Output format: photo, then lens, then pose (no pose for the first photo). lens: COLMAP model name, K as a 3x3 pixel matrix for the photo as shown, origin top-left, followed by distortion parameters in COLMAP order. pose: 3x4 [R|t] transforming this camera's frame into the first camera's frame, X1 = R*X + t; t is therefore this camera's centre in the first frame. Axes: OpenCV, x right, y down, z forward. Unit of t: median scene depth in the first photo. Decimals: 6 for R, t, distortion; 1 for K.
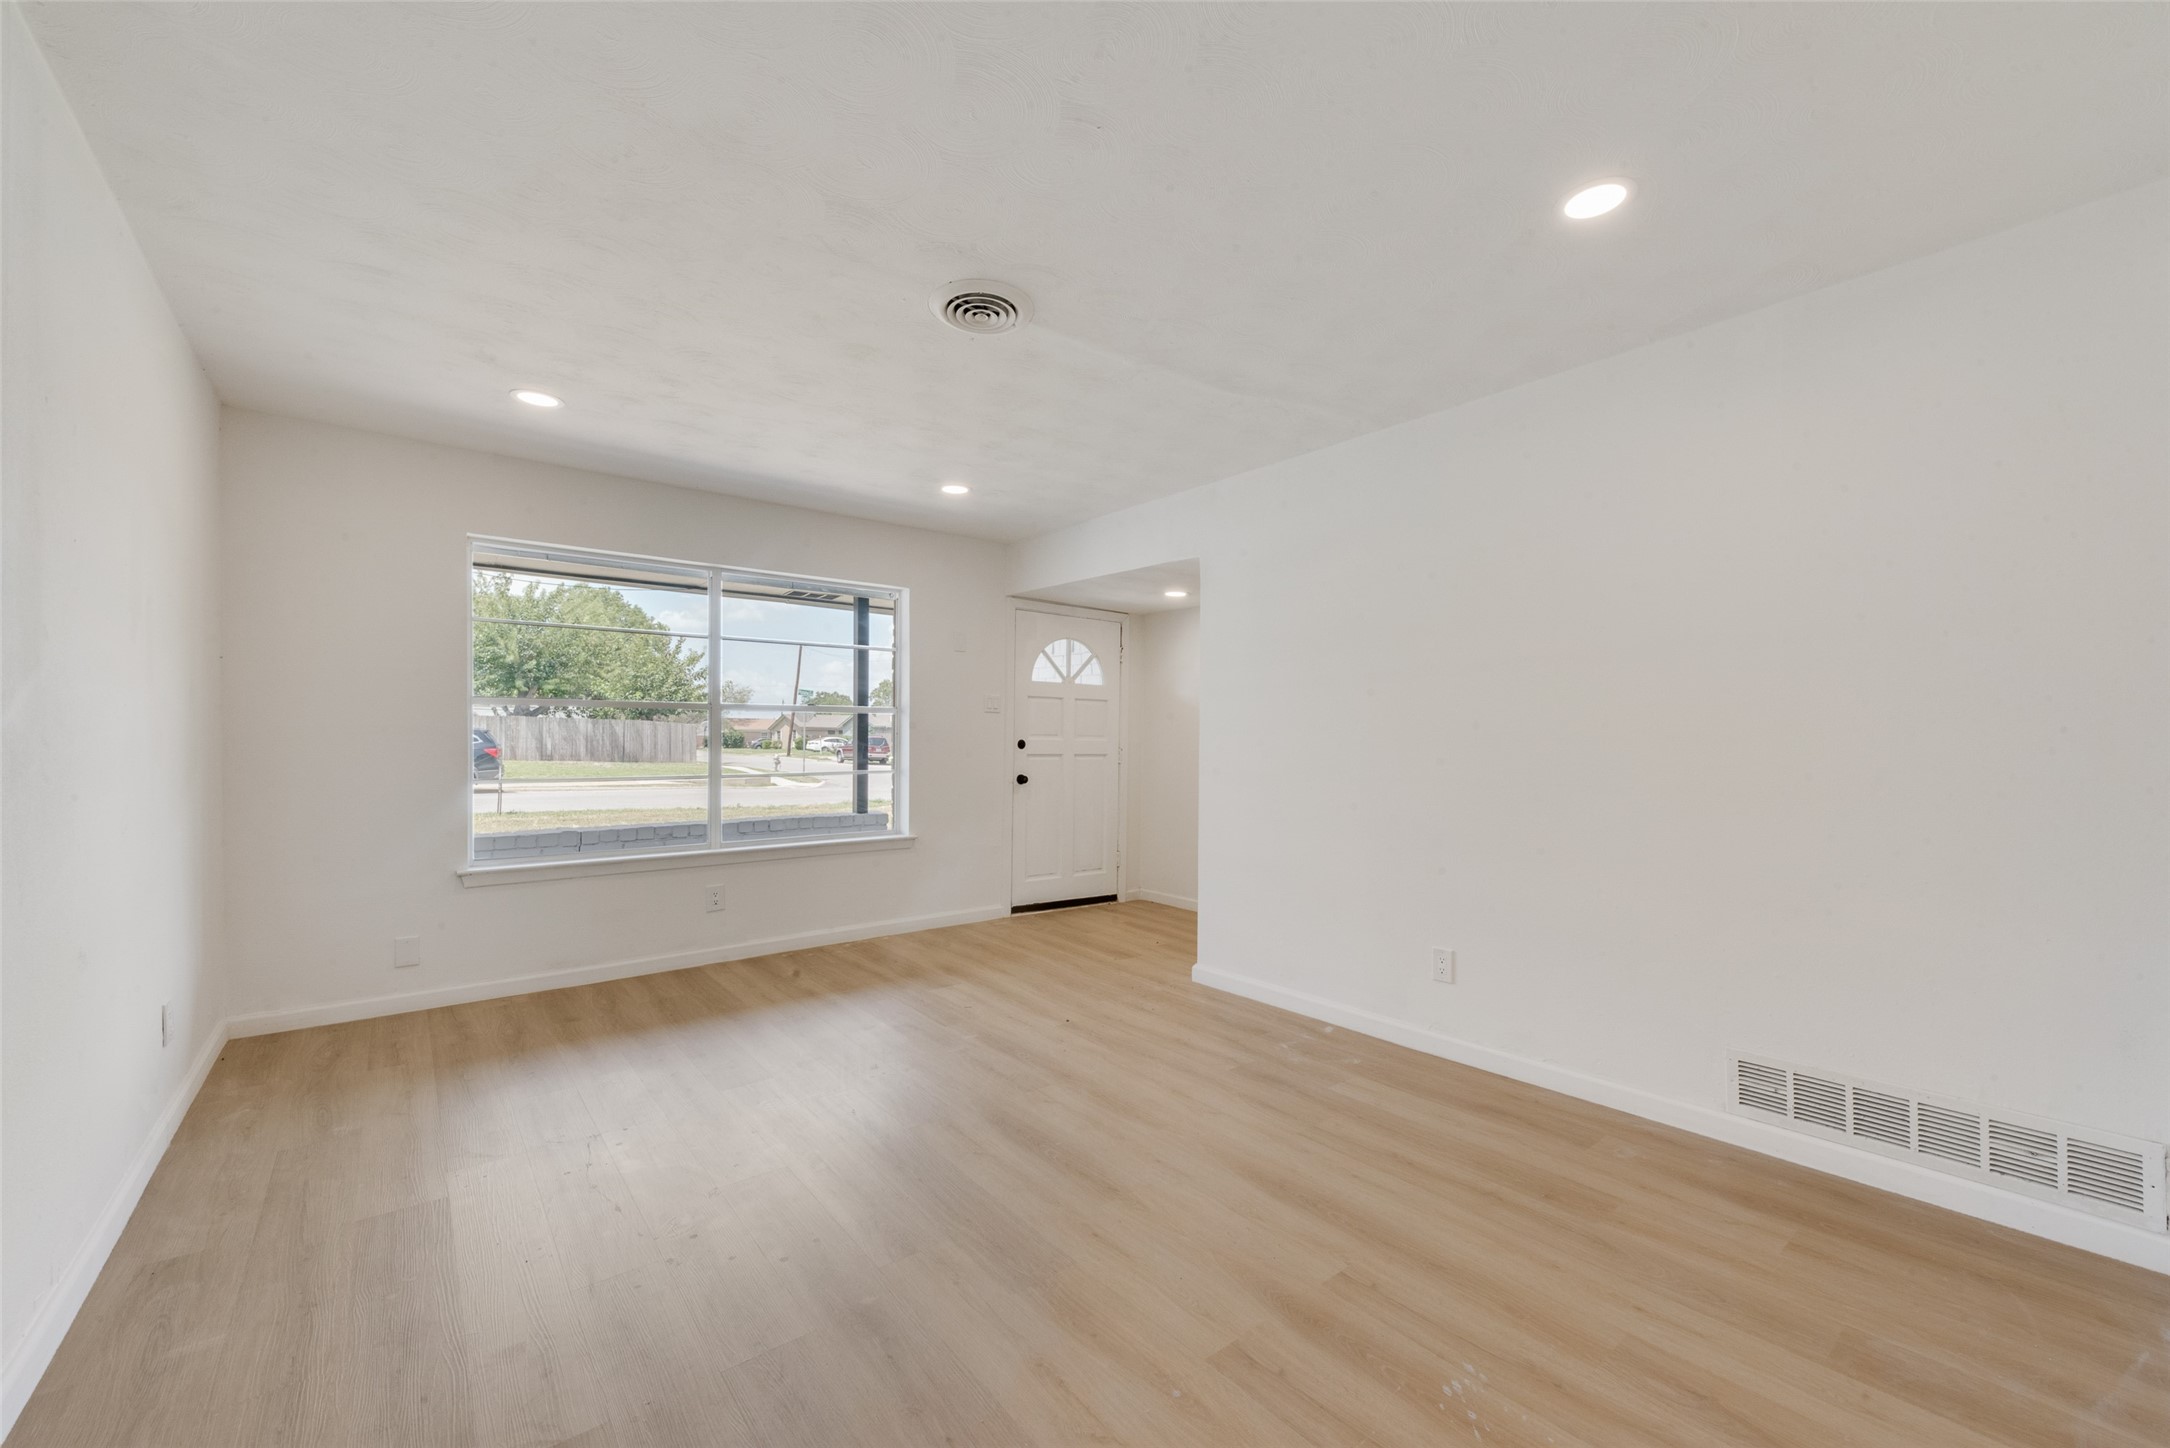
lens RADIAL K [[870.0, 0, 1087.2], [0, 870.0, 717.9], [0, 0, 1]] dist [0.011922, -0.000425]
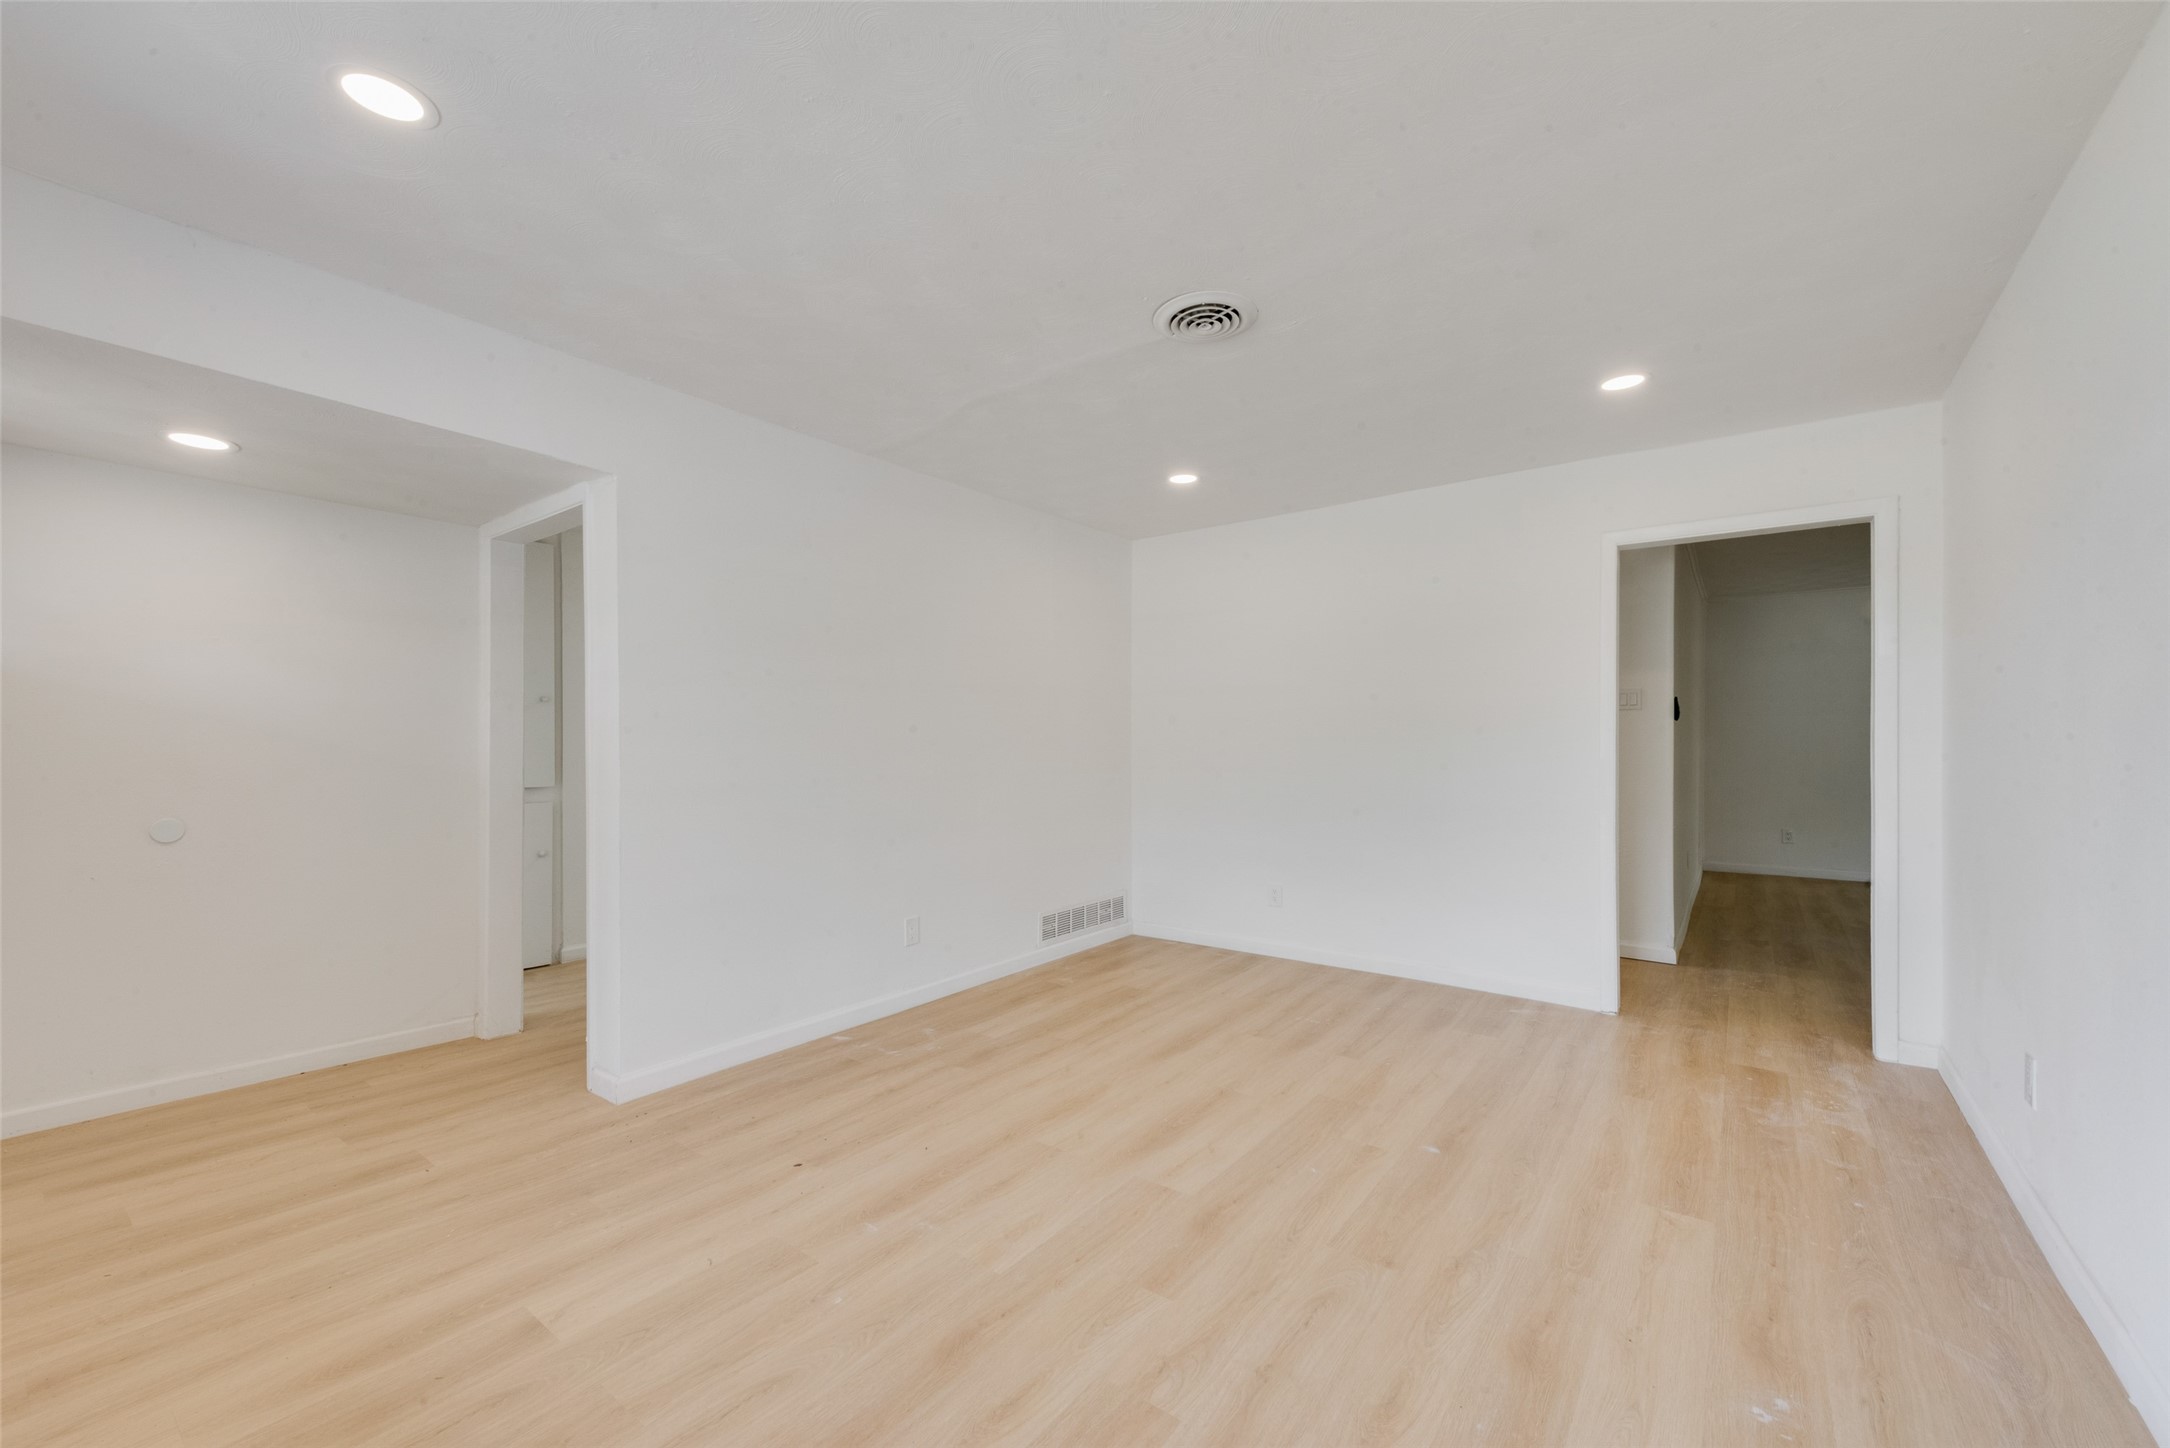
lens RADIAL K [[870.0, 0, 1087.2], [0, 870.0, 717.9], [0, 0, 1]] dist [0.011922, -0.000425]
pose [[-0.255791, 0.024160, 0.966430, -0.824336], [-0.022408, 0.999271, -0.030912, 0.017362], [-0.966472, -0.029562, -0.255063, 1.067505]]
